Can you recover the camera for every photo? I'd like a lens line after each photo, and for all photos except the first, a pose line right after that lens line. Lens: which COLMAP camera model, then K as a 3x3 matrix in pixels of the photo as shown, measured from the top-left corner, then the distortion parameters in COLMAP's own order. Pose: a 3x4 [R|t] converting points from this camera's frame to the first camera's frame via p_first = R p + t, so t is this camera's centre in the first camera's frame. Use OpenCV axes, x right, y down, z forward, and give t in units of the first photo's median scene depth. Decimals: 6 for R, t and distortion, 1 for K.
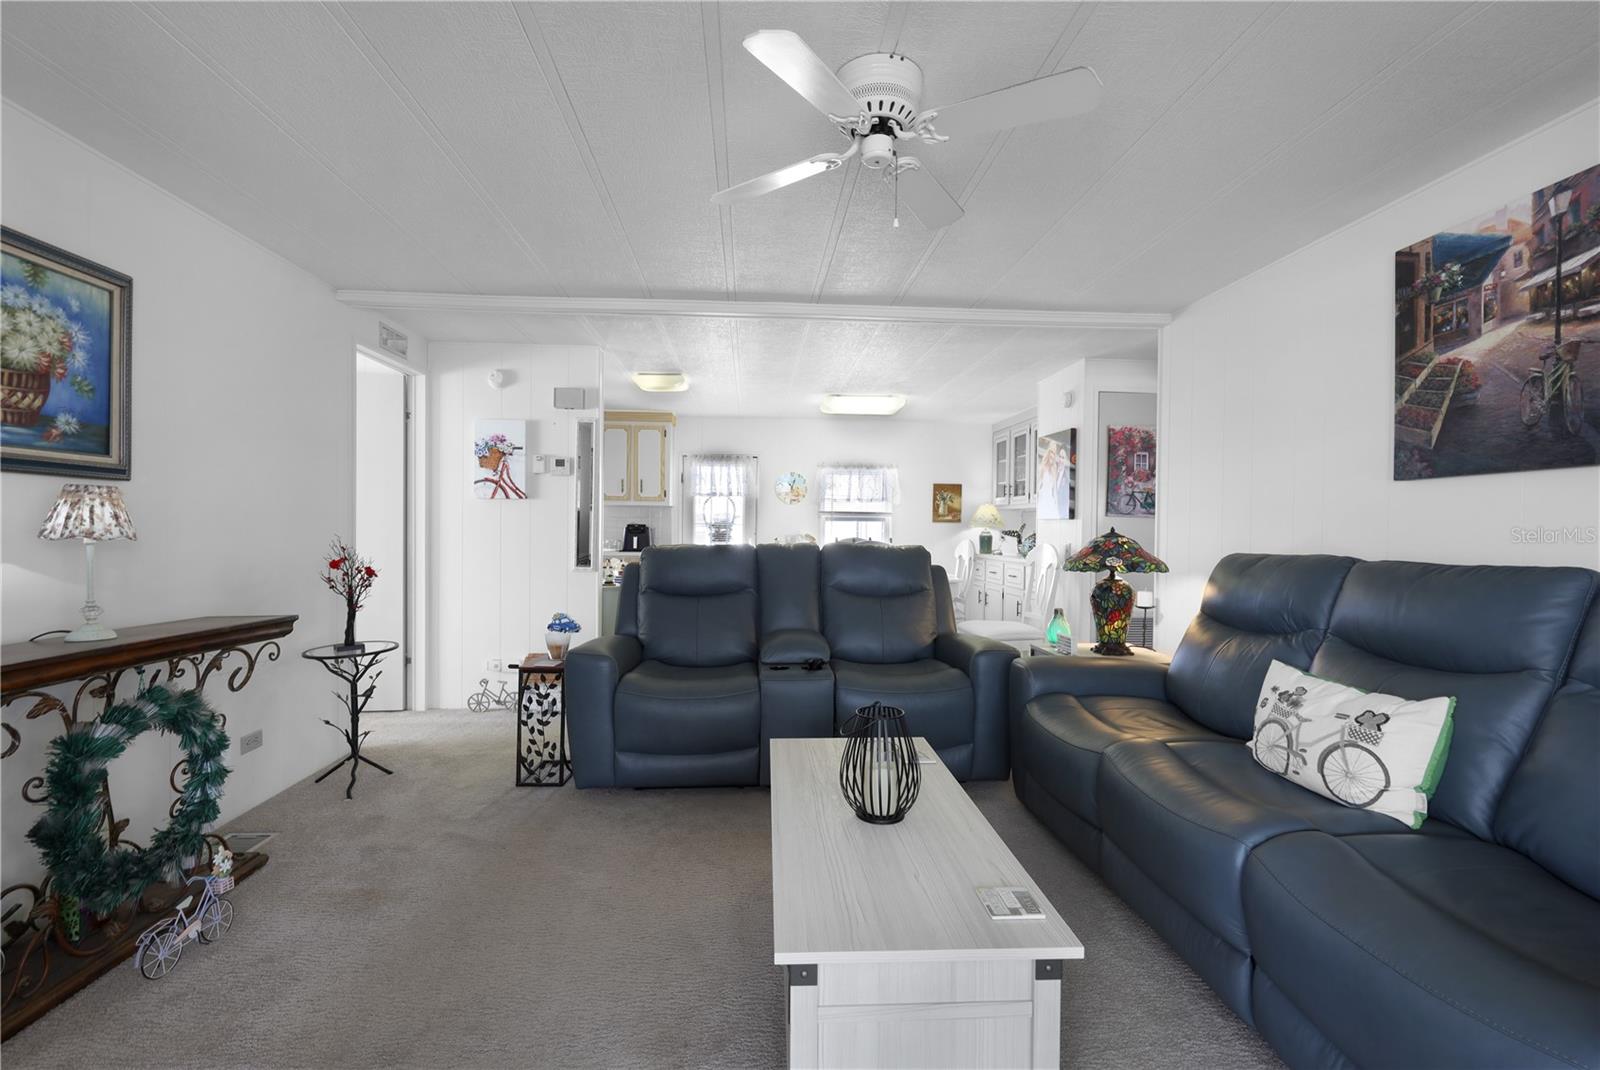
lens RADIAL K [[671.2, 0, 795.6], [0, 671.2, 541.3], [0, 0, 1]] dist [-0.006324, 0.001822]
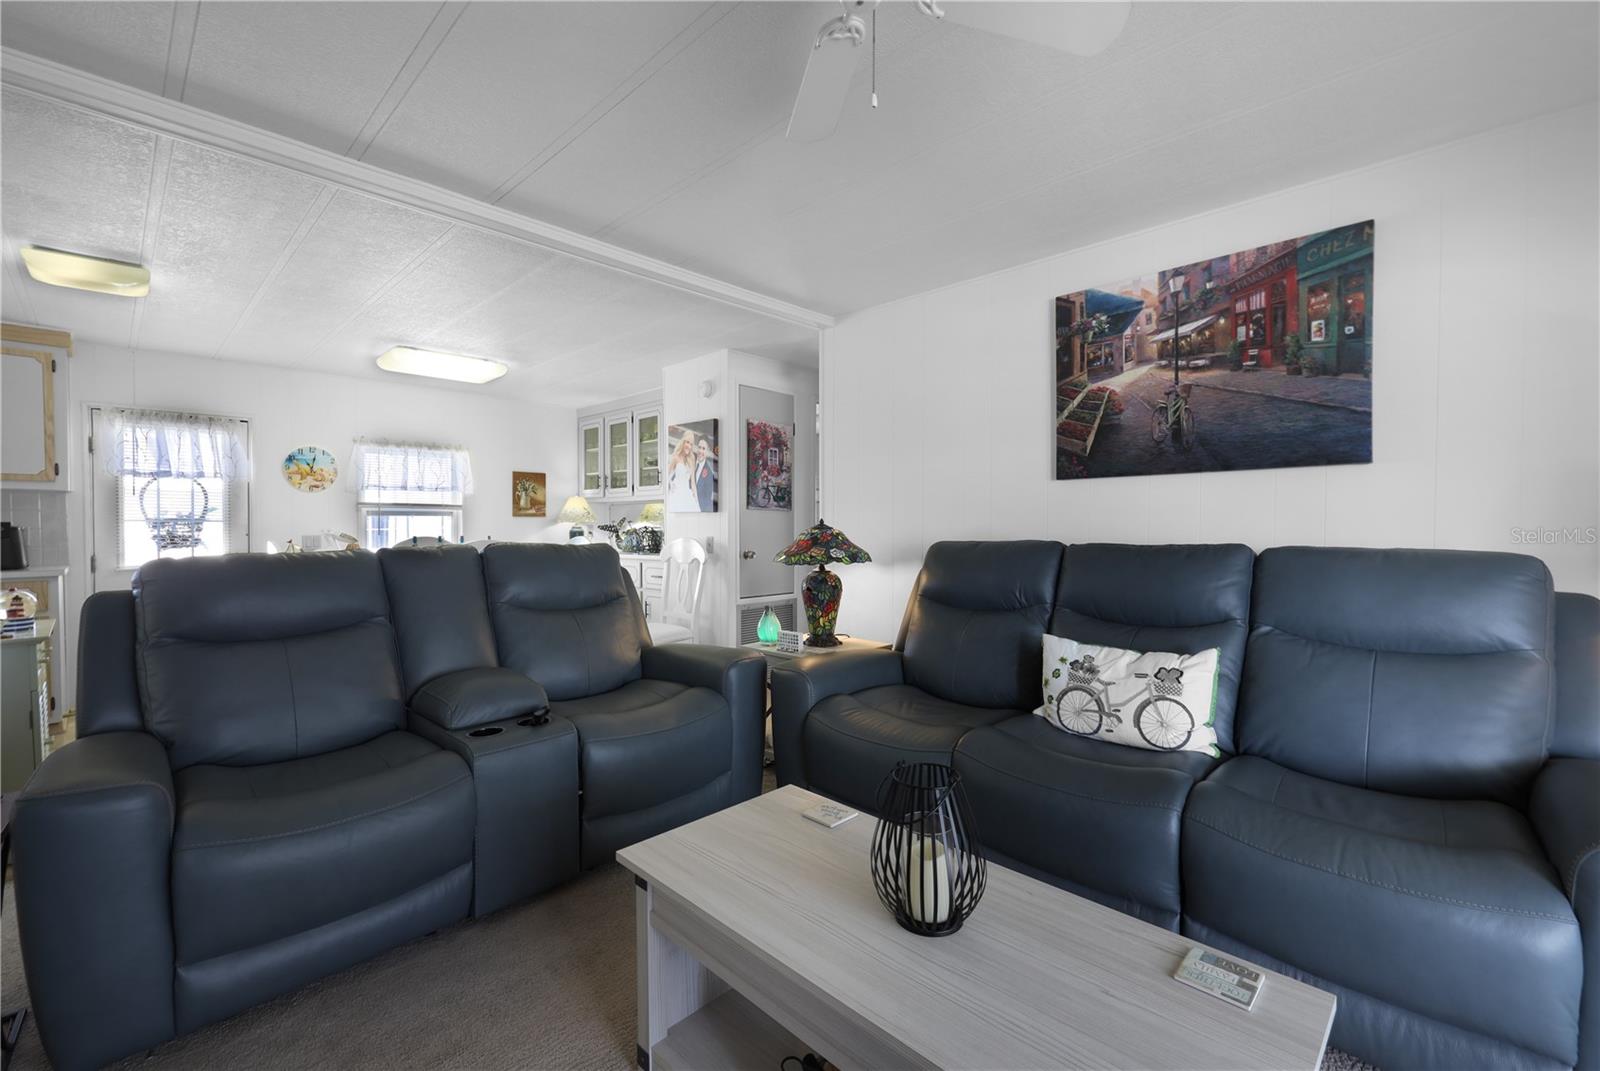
lens RADIAL K [[671.2, 0, 799.0], [0, 671.2, 541.1], [0, 0, 1]] dist [-0.006324, 0.001822]
pose [[0.742566, -0.028235, 0.669178, -0.239725], [0.023372, 0.999595, 0.016241, -0.005781], [-0.669365, 0.003580, 0.742925, 0.298223]]
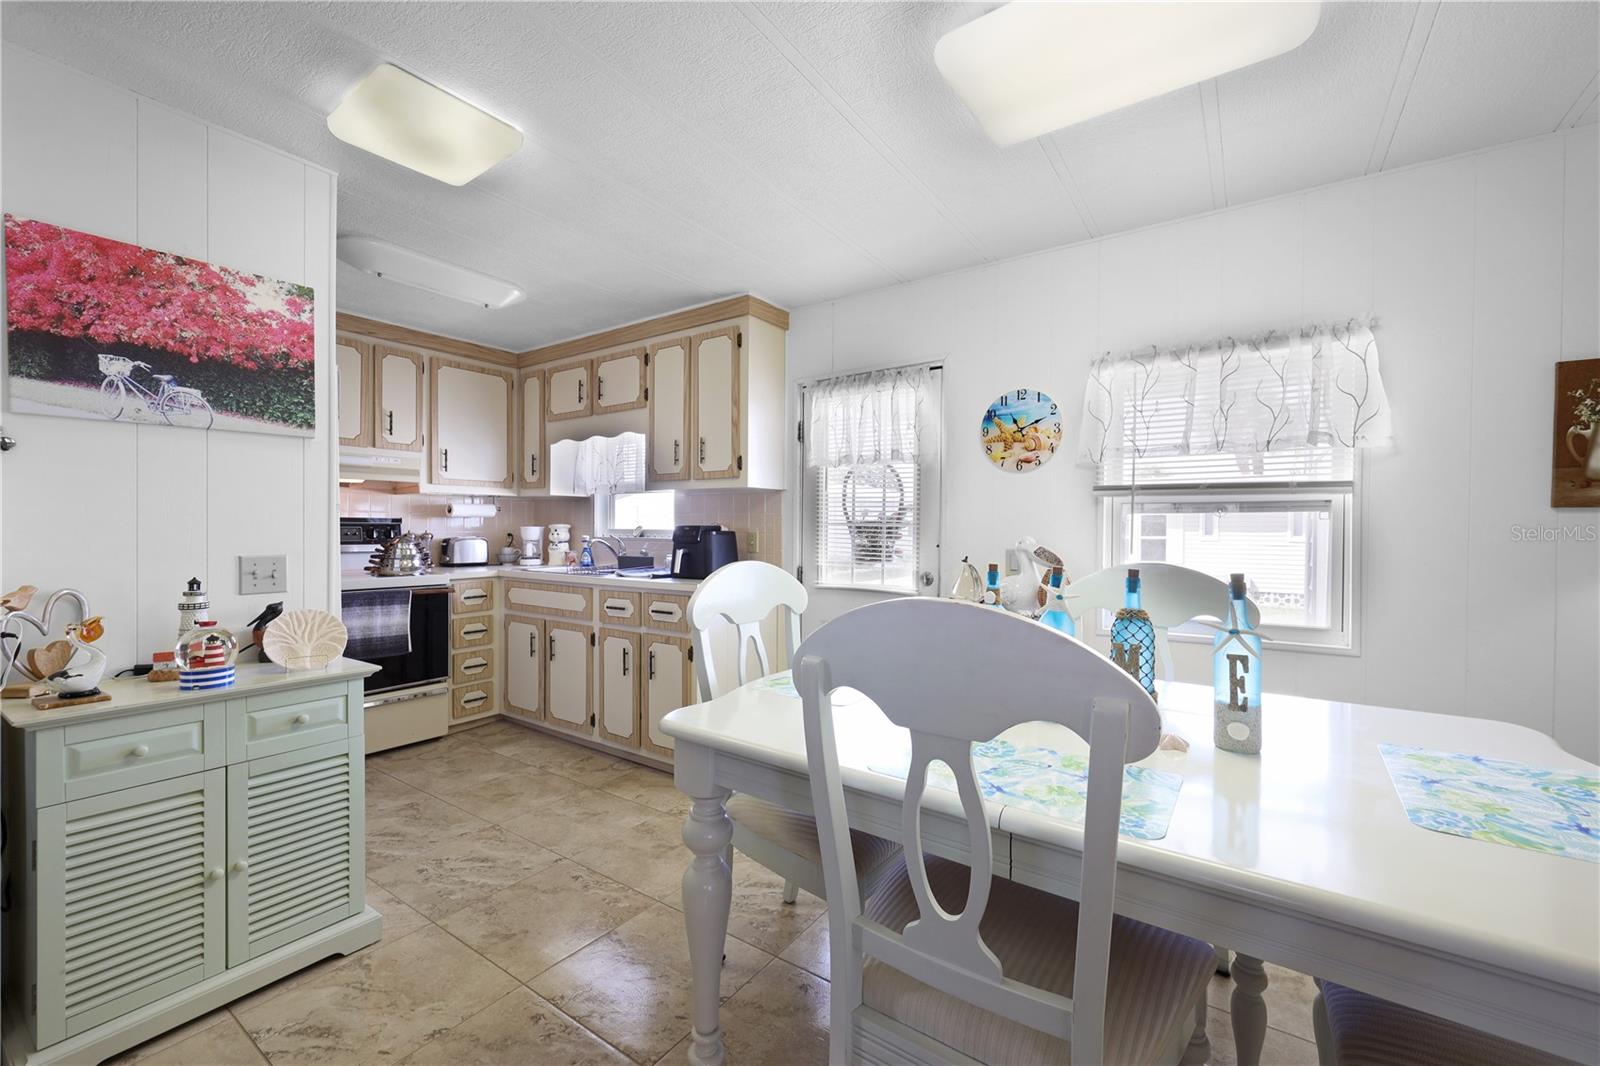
lens RADIAL K [[671.2, 0, 794.2], [0, 671.2, 533.8], [0, 0, 1]] dist [-0.006324, 0.001822]
pose [[0.771443, -0.001673, -0.636297, 0.342205], [-0.010019, 0.999841, -0.014776, -0.027058], [0.636220, 0.017774, 0.771303, 1.474007]]
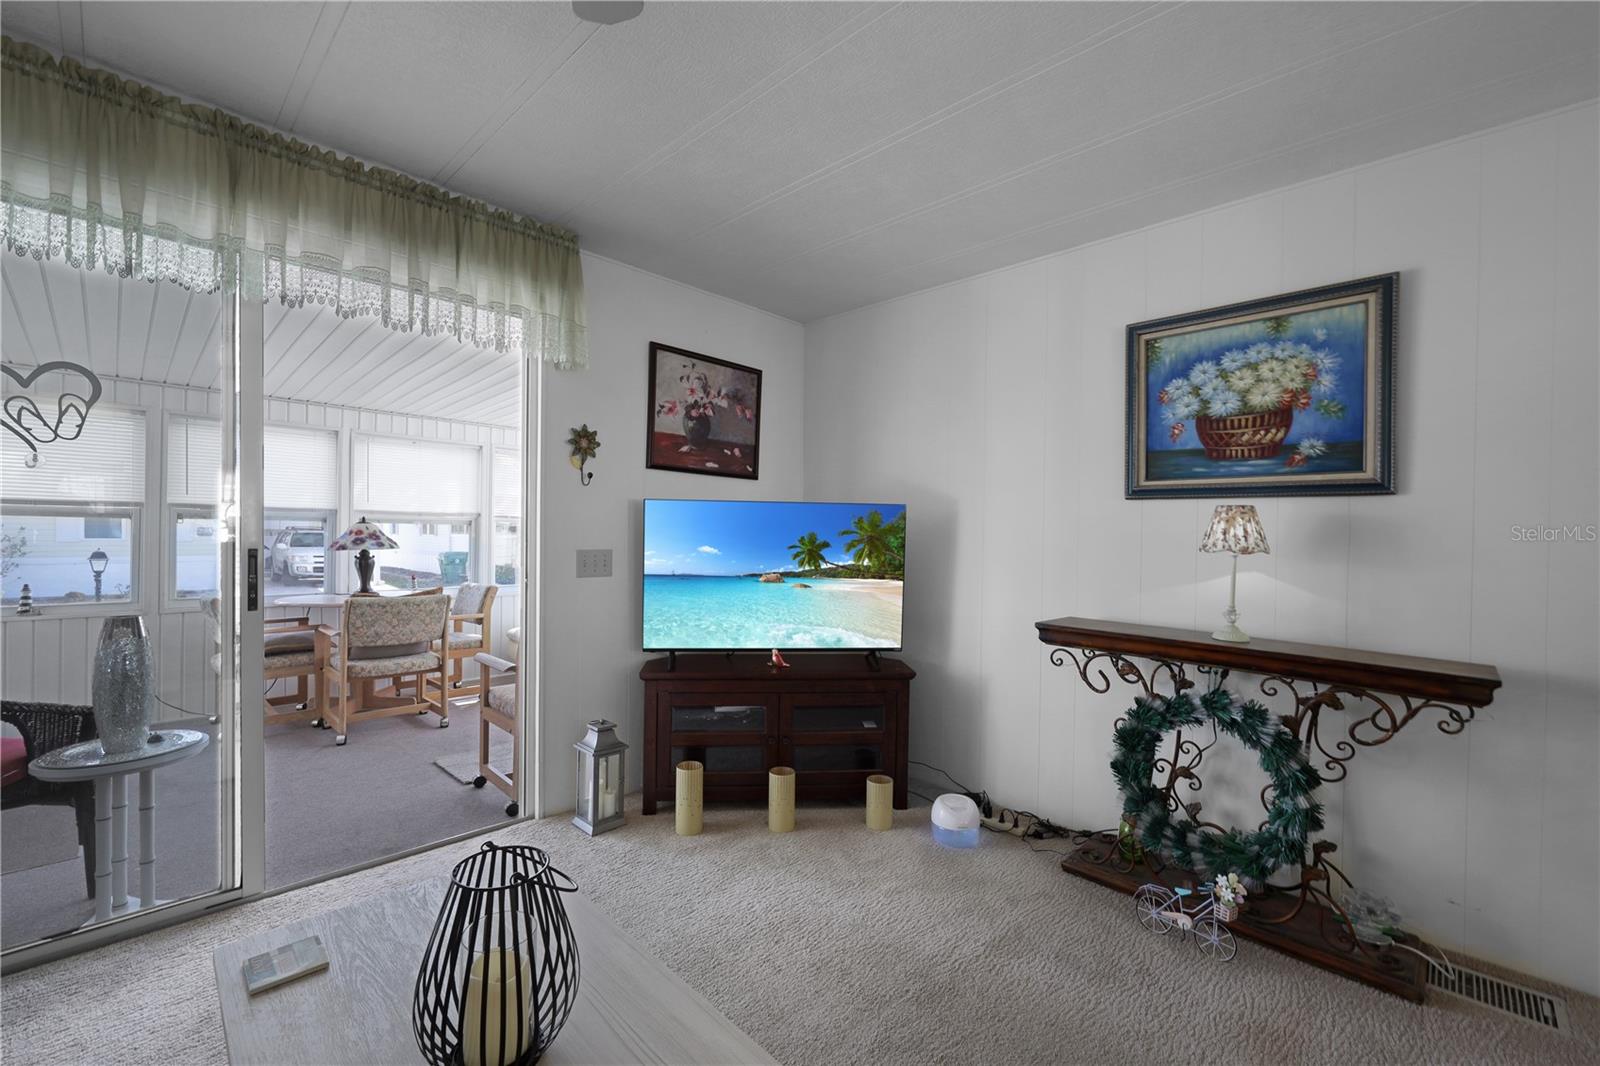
lens RADIAL K [[671.2, 0, 792.4], [0, 671.2, 540.2], [0, 0, 1]] dist [-0.006324, 0.001822]
pose [[-0.747081, -0.009671, -0.664663, 0.166958], [-0.033485, 0.999172, 0.023099, -0.015477], [0.663890, 0.039513, -0.746786, 0.830580]]
